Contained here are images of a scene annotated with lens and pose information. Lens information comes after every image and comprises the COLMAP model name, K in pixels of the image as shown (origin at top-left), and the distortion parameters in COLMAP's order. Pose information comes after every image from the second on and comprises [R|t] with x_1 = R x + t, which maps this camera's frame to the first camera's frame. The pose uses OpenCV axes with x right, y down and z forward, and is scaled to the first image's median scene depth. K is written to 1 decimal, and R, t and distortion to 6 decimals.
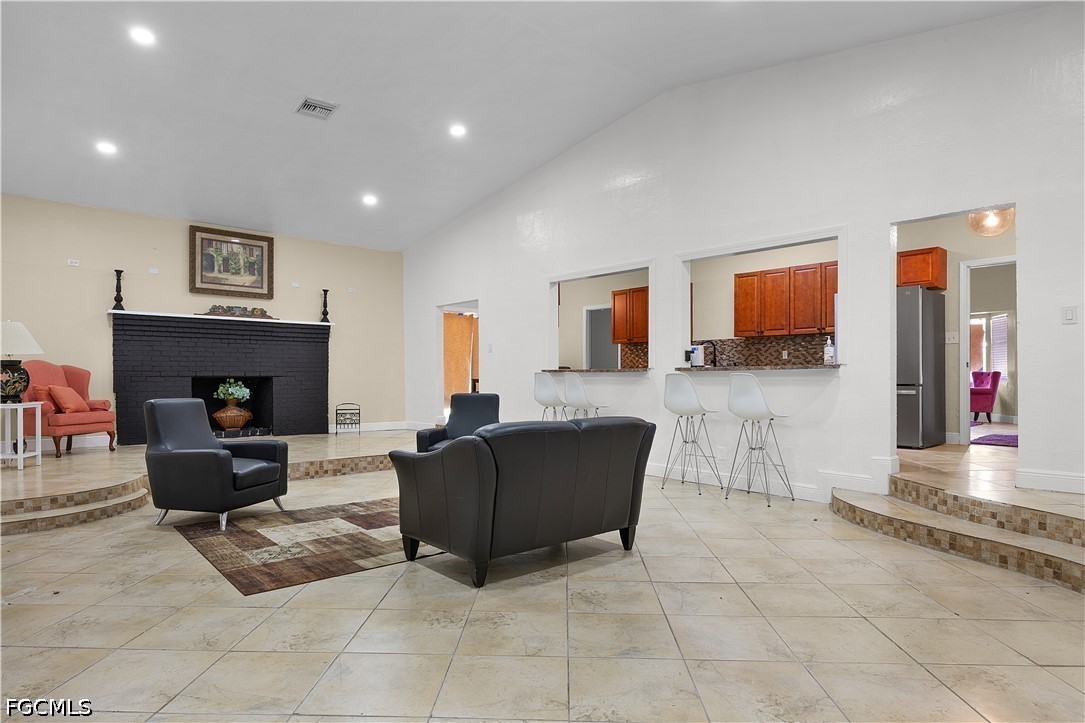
lens RADIAL K [[628.0, 0, 544.5], [0, 628.0, 376.2], [0, 0, 1]] dist [-0.000245, -0.000777]
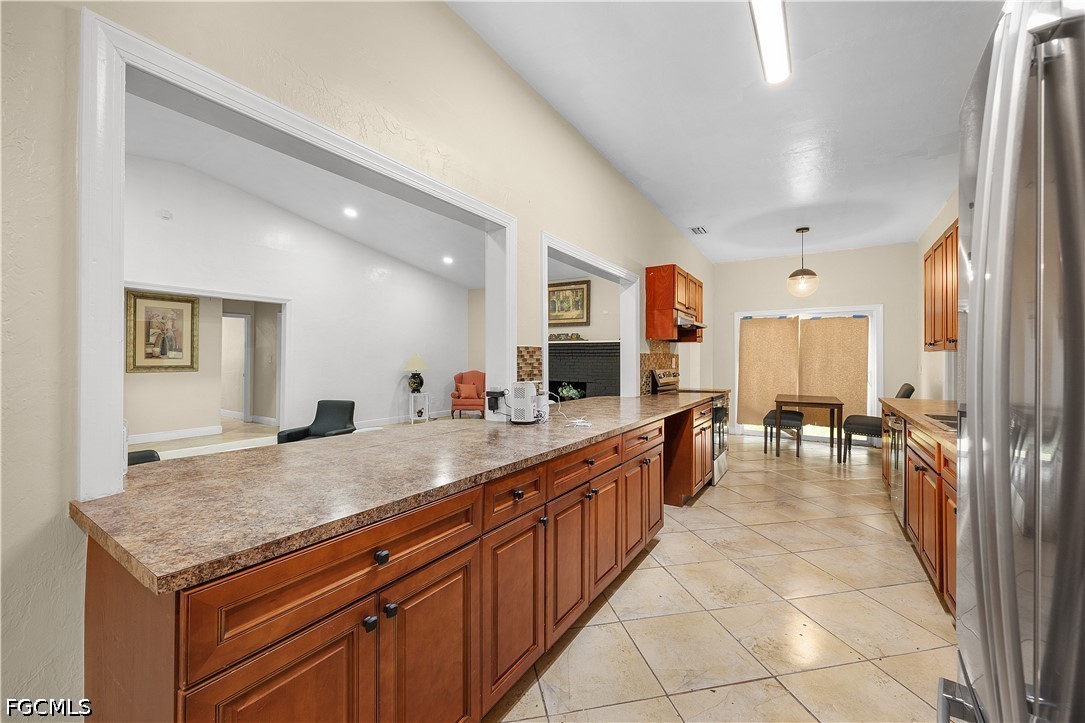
lens RADIAL K [[419.8, 0, 538.9], [0, 419.8, 357.4], [0, 0, 1]] dist [-0.001175, -0.000028]
pose [[0.258465, -0.002956, -0.966016, 0.436740], [-0.009391, 0.999940, -0.005573, -0.050283], [0.965975, 0.010512, 0.258422, 0.698792]]
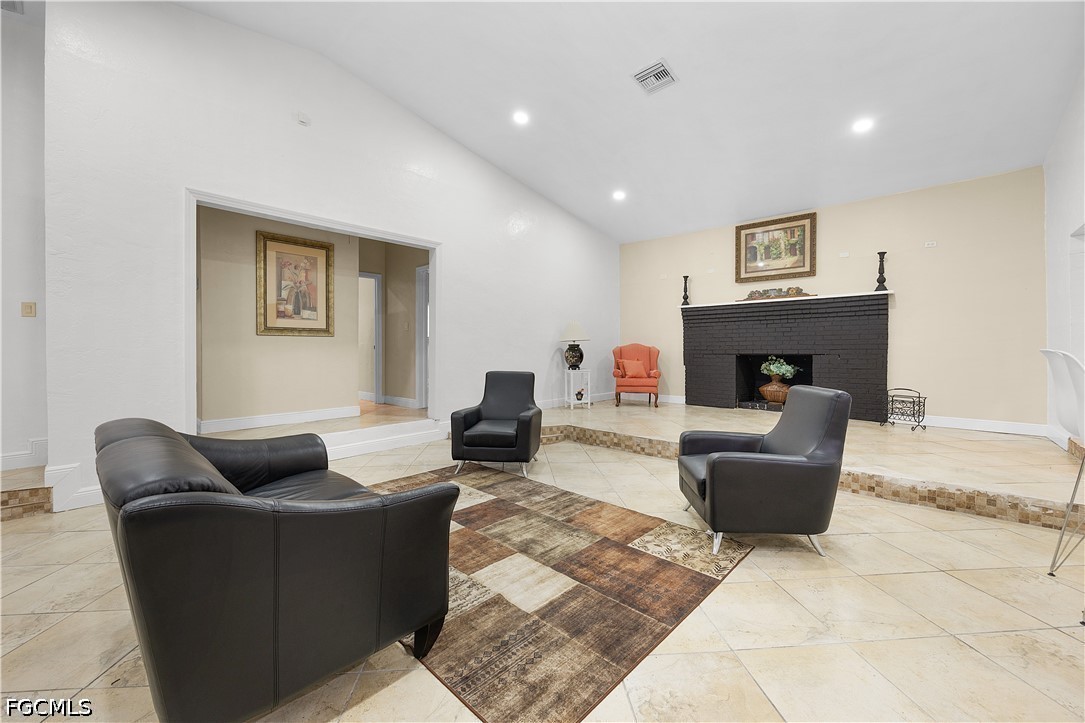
lens RADIAL K [[427.6, 0, 544.4], [0, 427.6, 351.9], [0, 0, 1]] dist [-0.001327, 0.000050]
pose [[0.107206, 0.000703, -0.994237, 0.193132], [-0.001460, 0.999999, 0.000550, -0.003713], [0.994236, 0.001393, 0.107207, 0.538458]]
